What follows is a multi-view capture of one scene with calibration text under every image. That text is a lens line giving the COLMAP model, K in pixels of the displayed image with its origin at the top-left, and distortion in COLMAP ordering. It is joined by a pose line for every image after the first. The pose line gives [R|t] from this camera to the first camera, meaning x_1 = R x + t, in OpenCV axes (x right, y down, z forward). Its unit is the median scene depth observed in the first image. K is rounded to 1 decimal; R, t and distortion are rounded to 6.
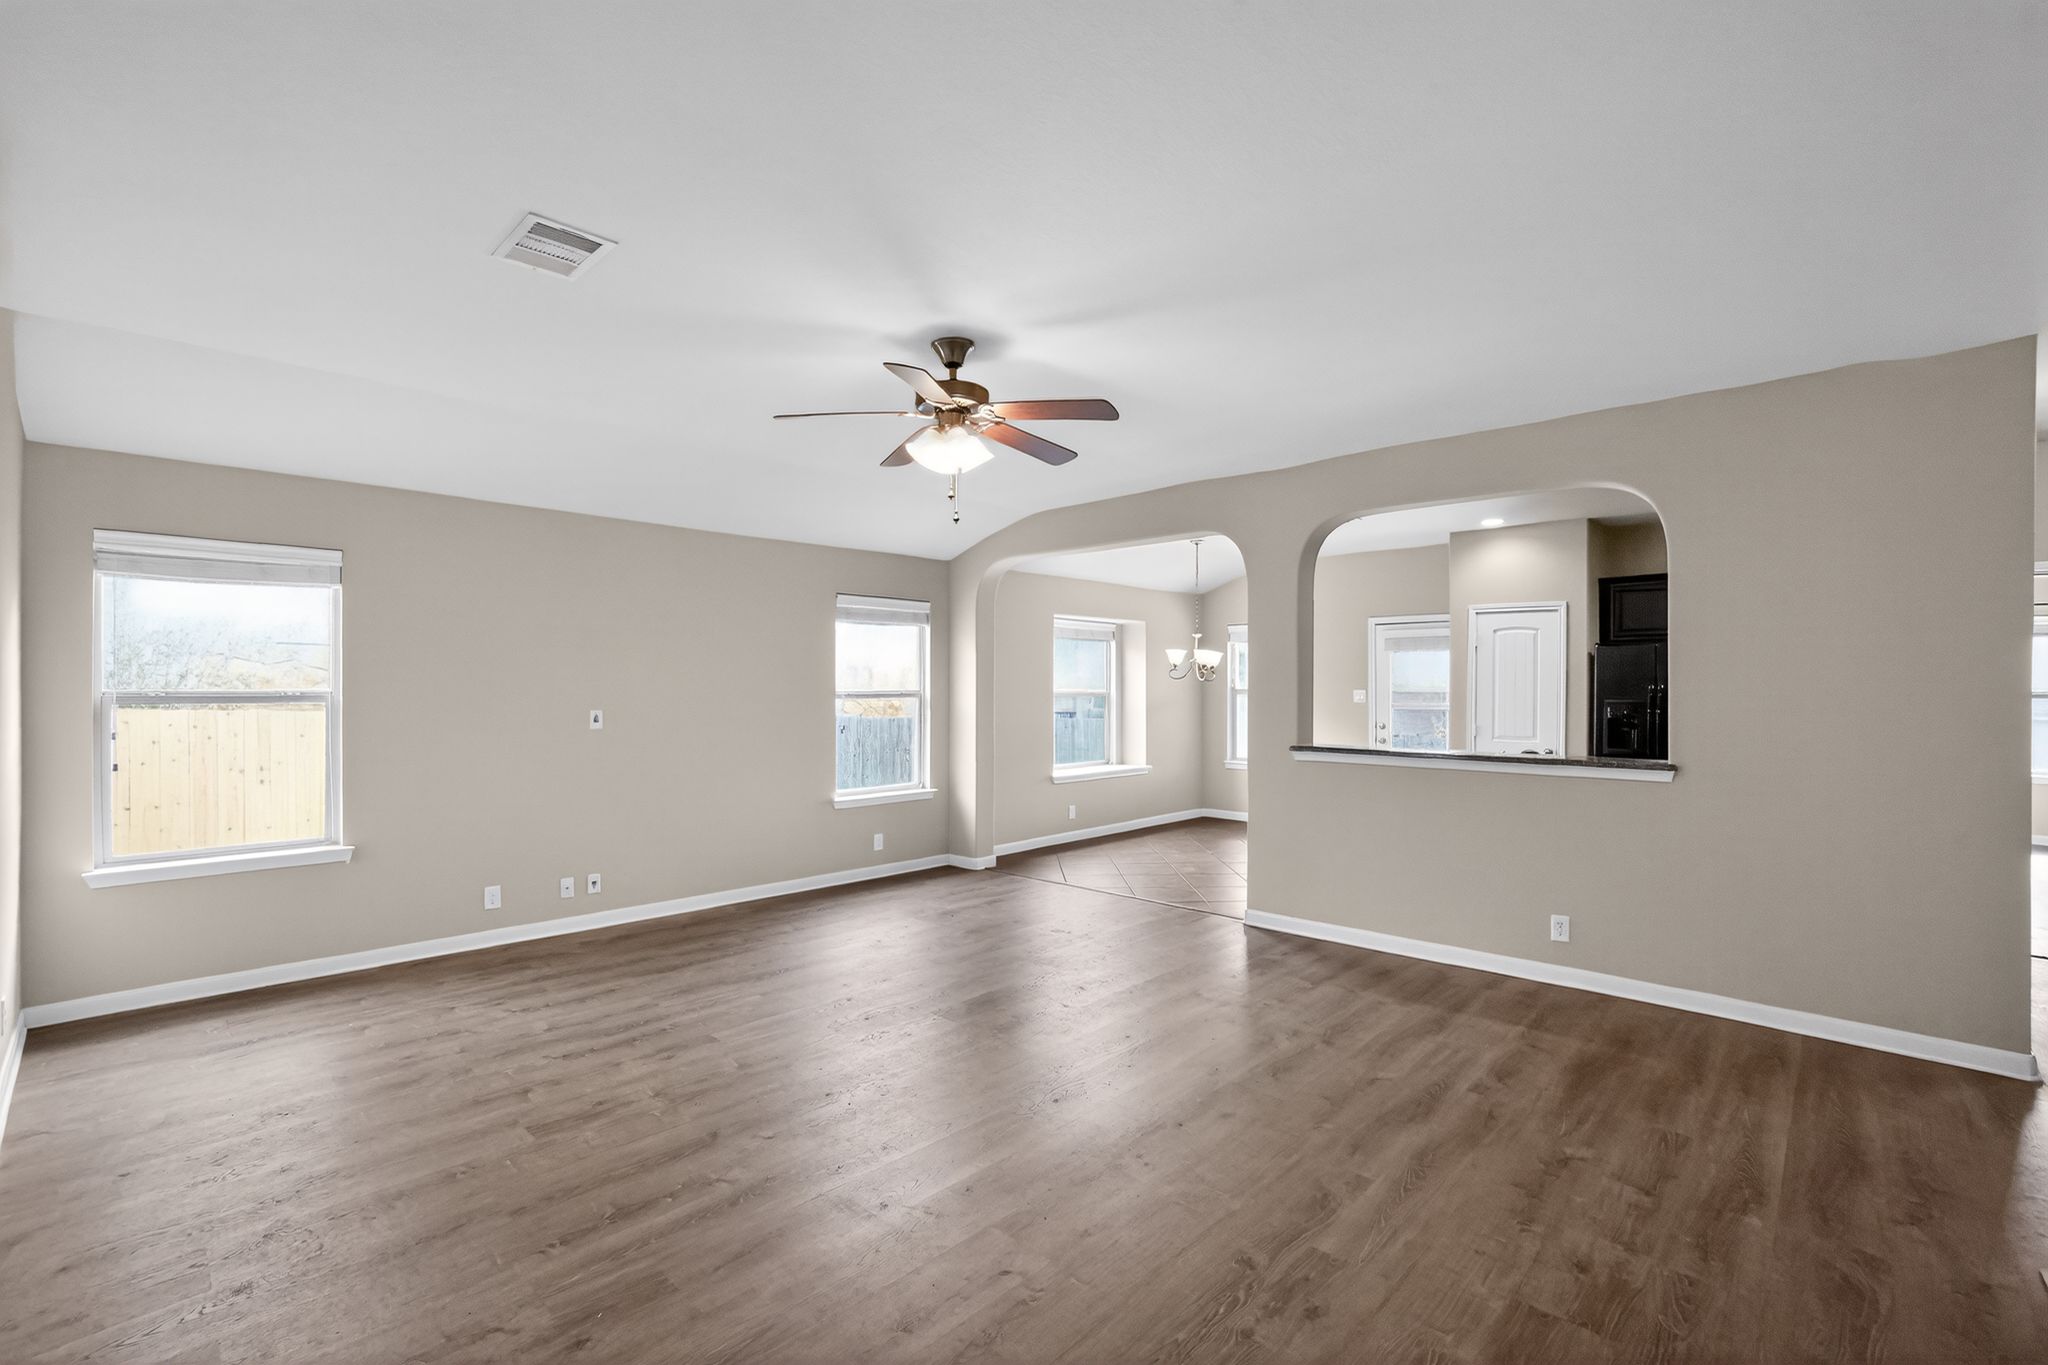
lens RADIAL K [[904.4, 0, 1018.9], [0, 904.4, 674.3], [0, 0, 1]] dist [-0.031667, 0.000191]
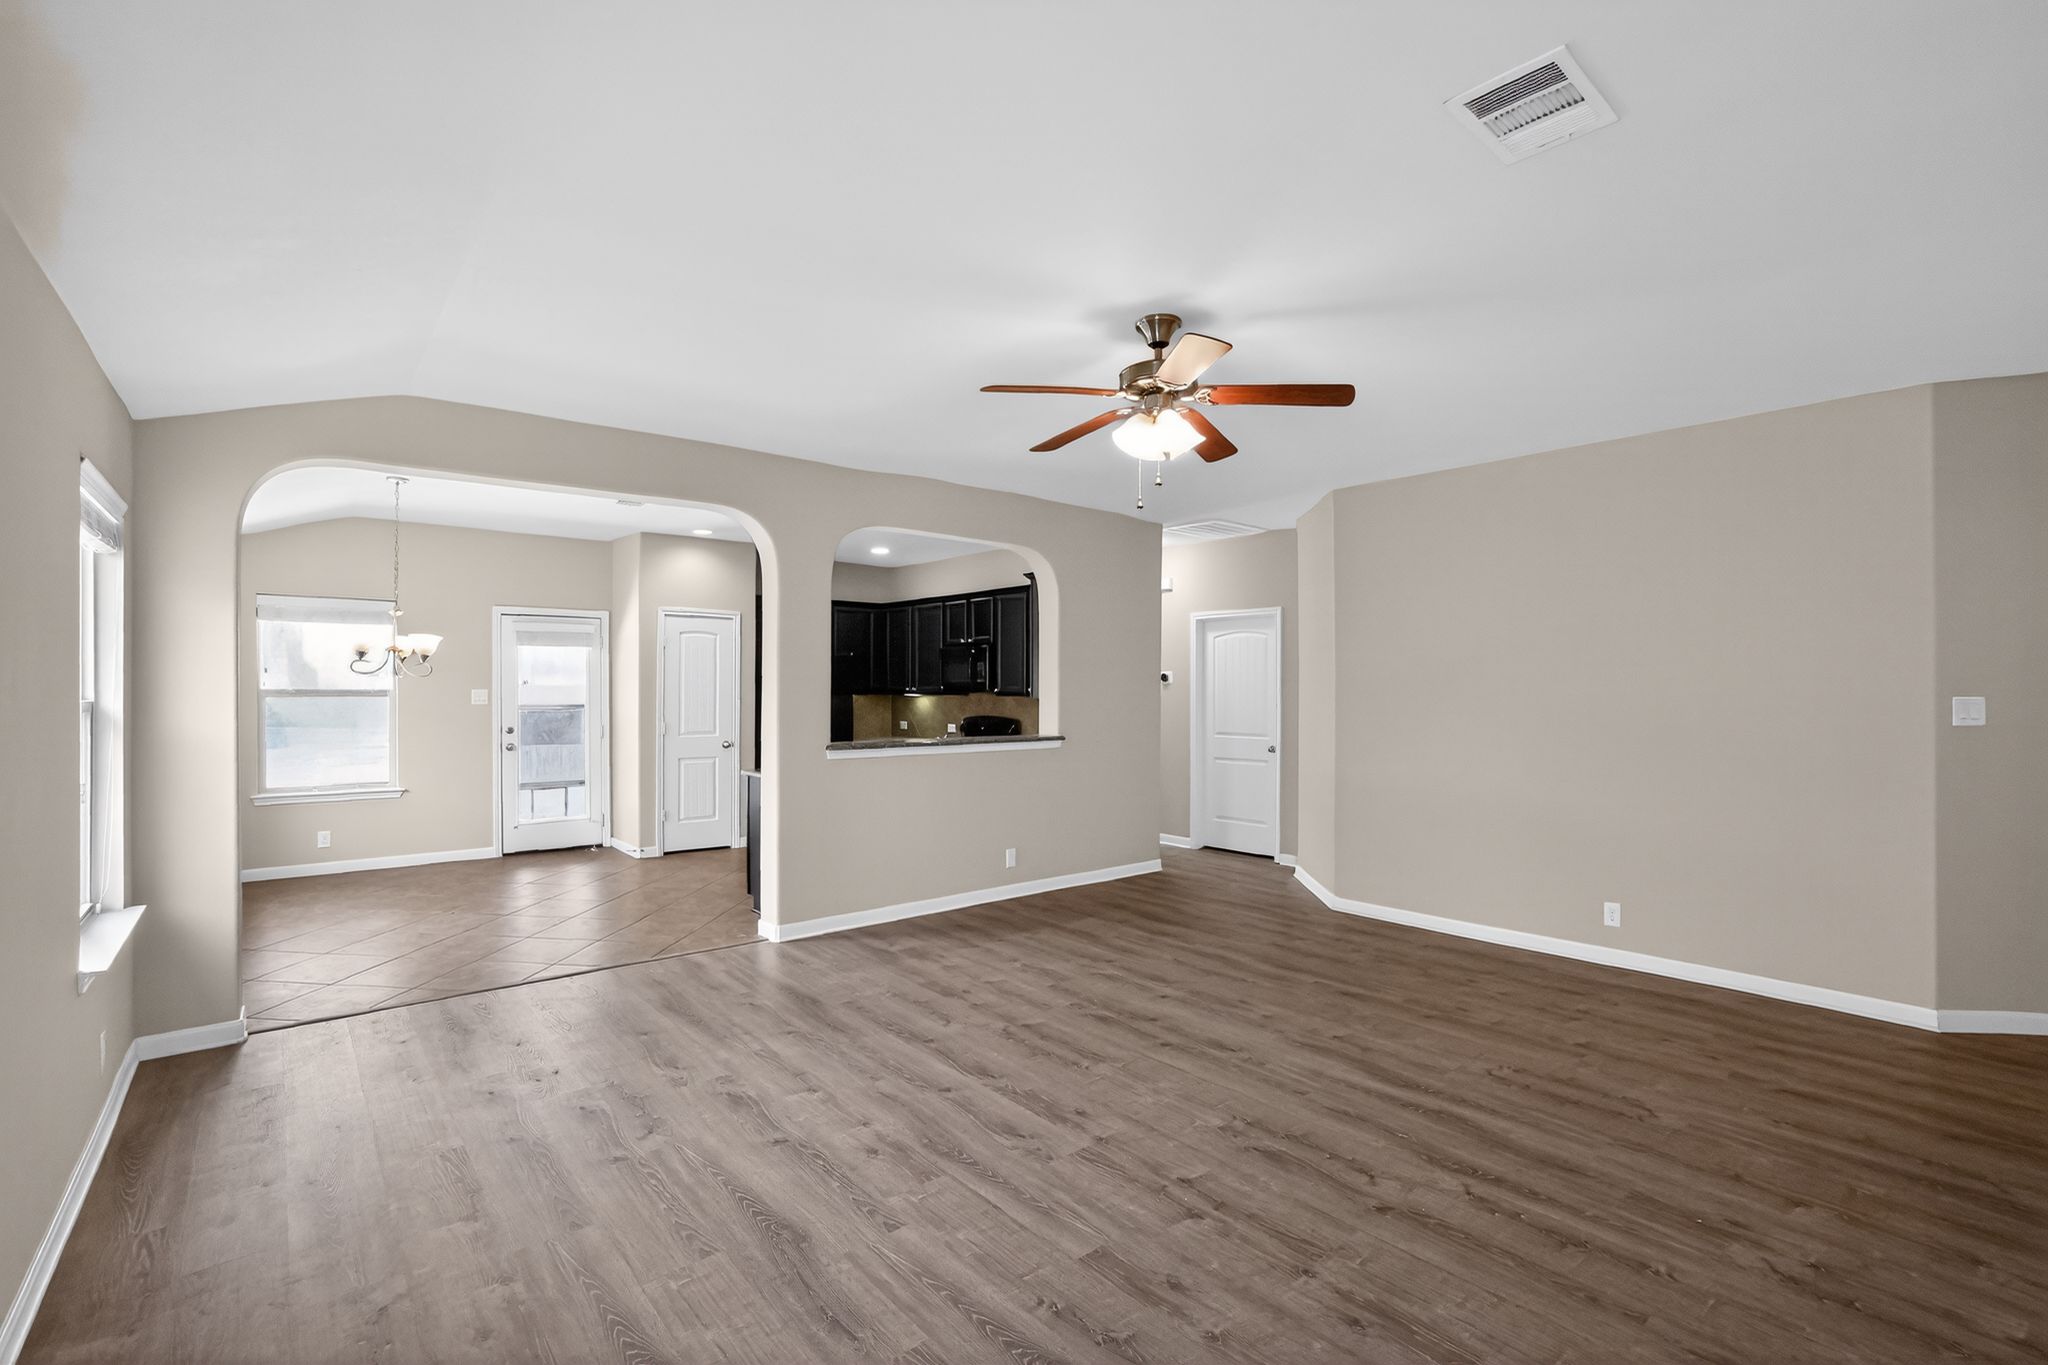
lens RADIAL K [[904.4, 0, 1018.9], [0, 904.4, 674.3], [0, 0, 1]] dist [-0.031667, 0.000191]
pose [[0.095921, 0.018438, 0.995218, -0.948923], [-0.017413, 0.999707, -0.016843, 0.020440], [-0.995237, -0.015714, 0.096214, 0.985984]]
